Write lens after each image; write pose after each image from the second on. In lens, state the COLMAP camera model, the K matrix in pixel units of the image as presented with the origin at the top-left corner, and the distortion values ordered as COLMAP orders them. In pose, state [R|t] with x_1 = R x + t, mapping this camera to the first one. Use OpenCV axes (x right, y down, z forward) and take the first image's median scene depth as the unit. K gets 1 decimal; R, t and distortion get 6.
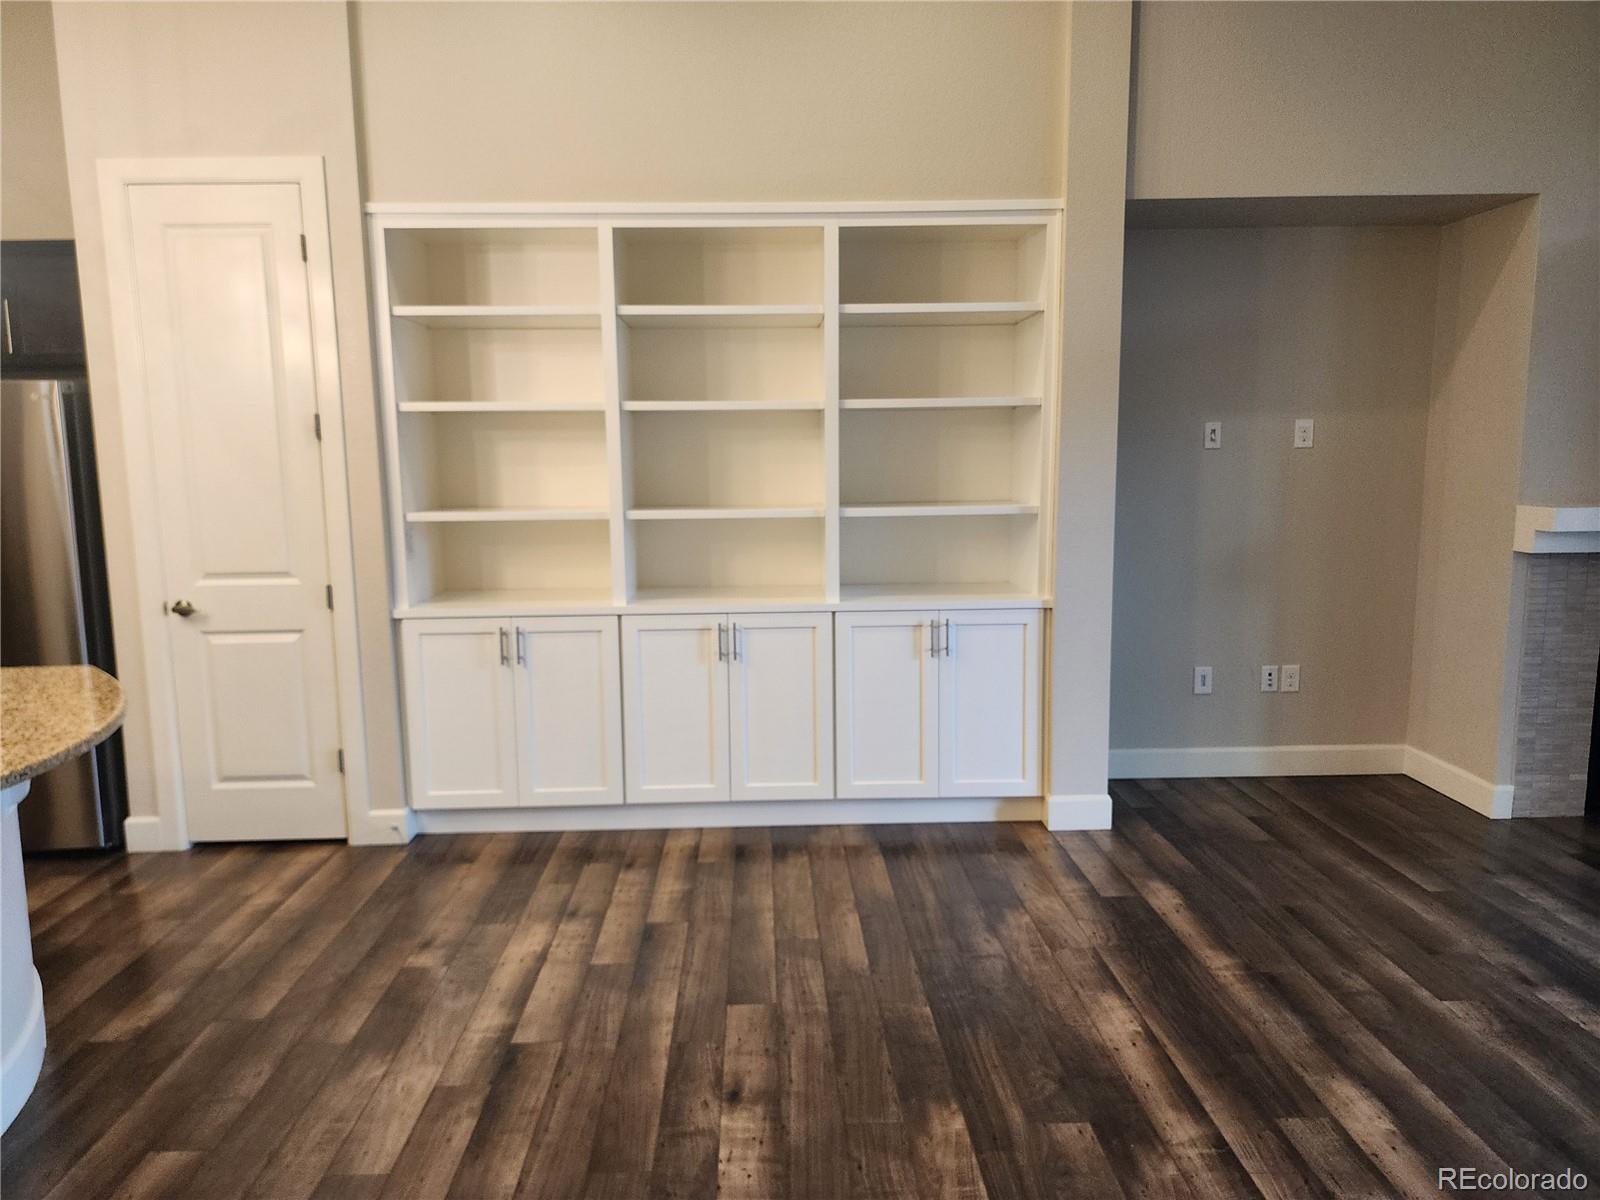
lens RADIAL K [[1089.8, 0, 800.0], [0, 1089.8, 600.0], [0, 0, 1]] dist [0.060199, -0.062468]
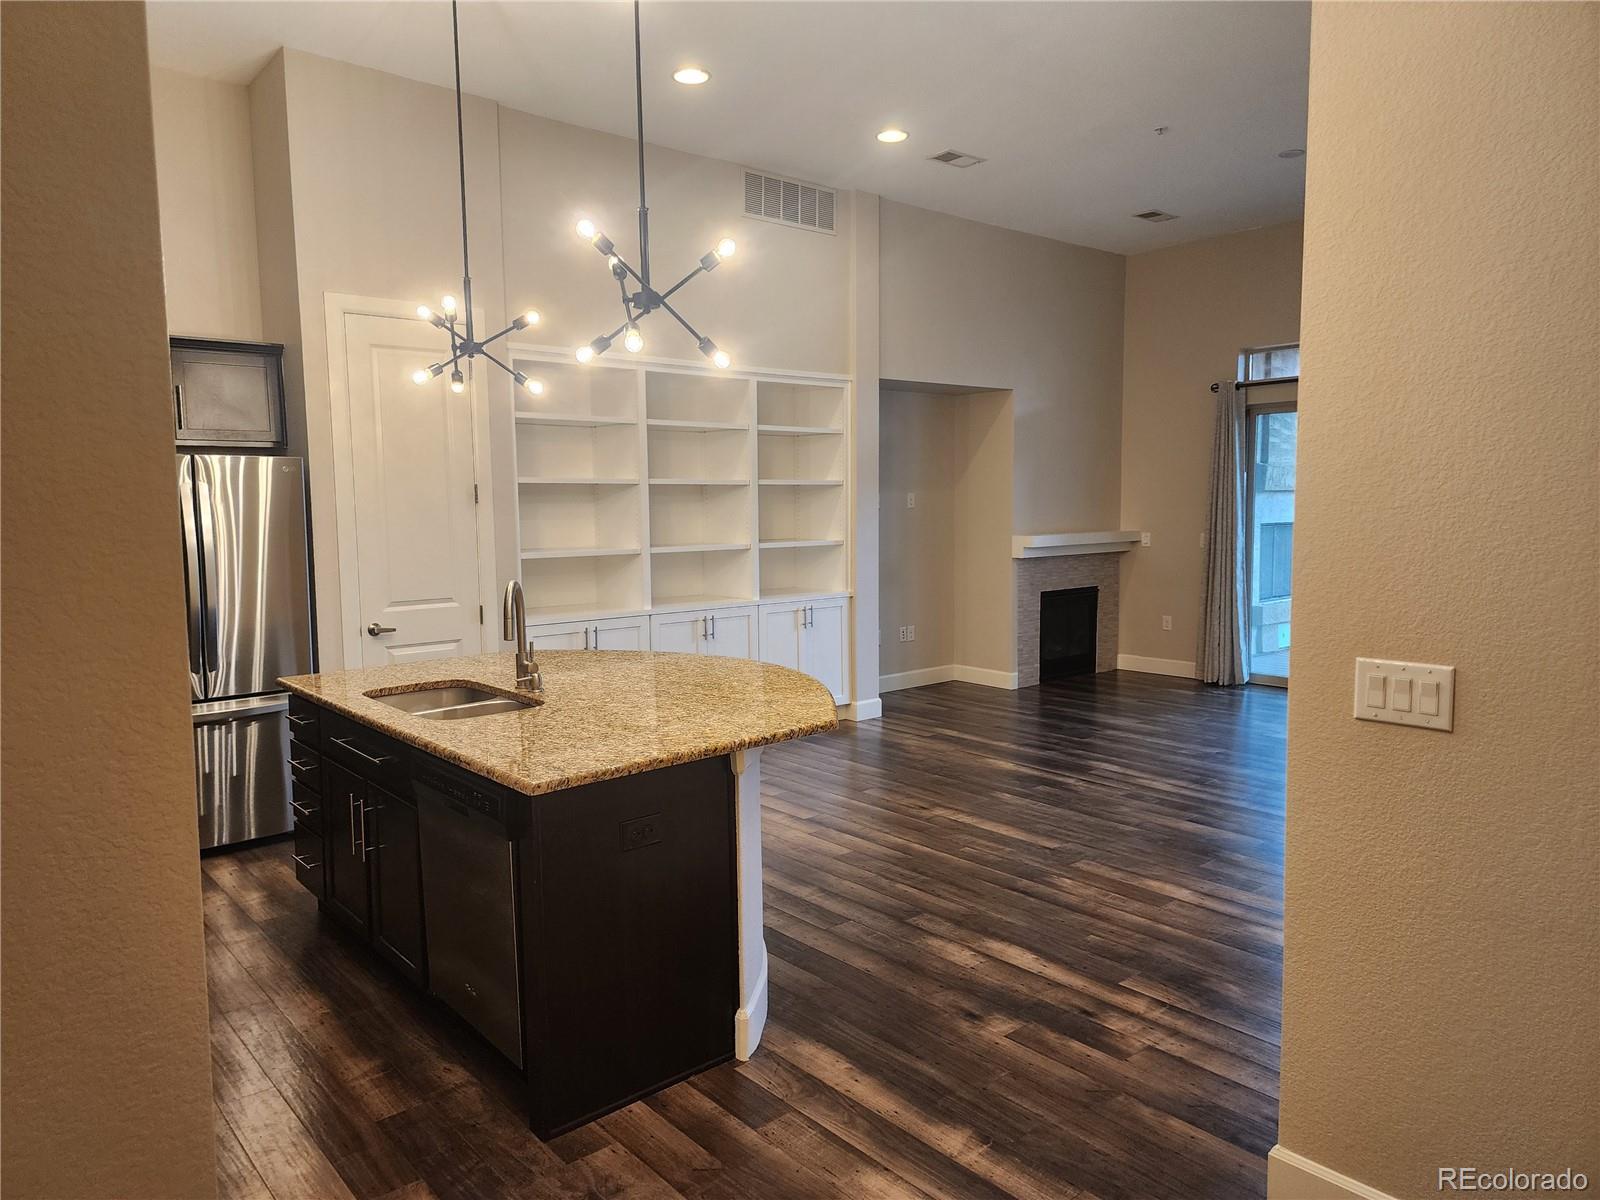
lens RADIAL K [[1062.5, 0, 800.0], [0, 1062.5, 600.0], [0, 0, 1]] dist [0.085389, -0.067576]
pose [[0.775582, -0.055248, 0.628825, -1.076287], [0.088192, 0.995876, -0.021277, 0.048925], [-0.625056, 0.071959, 0.777256, -0.348323]]
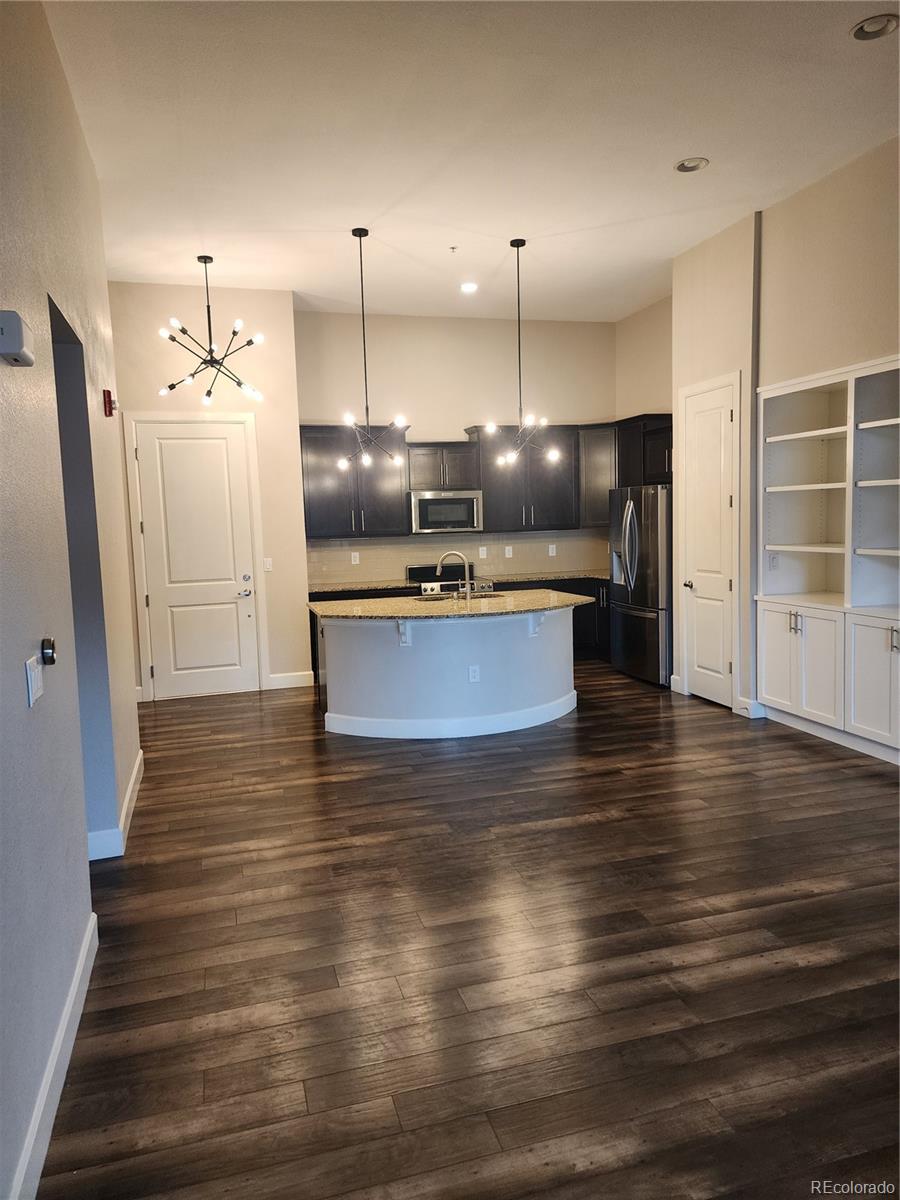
lens RADIAL K [[810.0, 0, 430.0], [0, 810.0, 598.2], [0, 0, 1]] dist [0.092424, -0.091610]
pose [[0.235007, 0.104844, -0.966323, 0.989911], [-0.104899, 0.991095, 0.082020, -0.049880], [0.966317, 0.082091, 0.243913, 0.112903]]
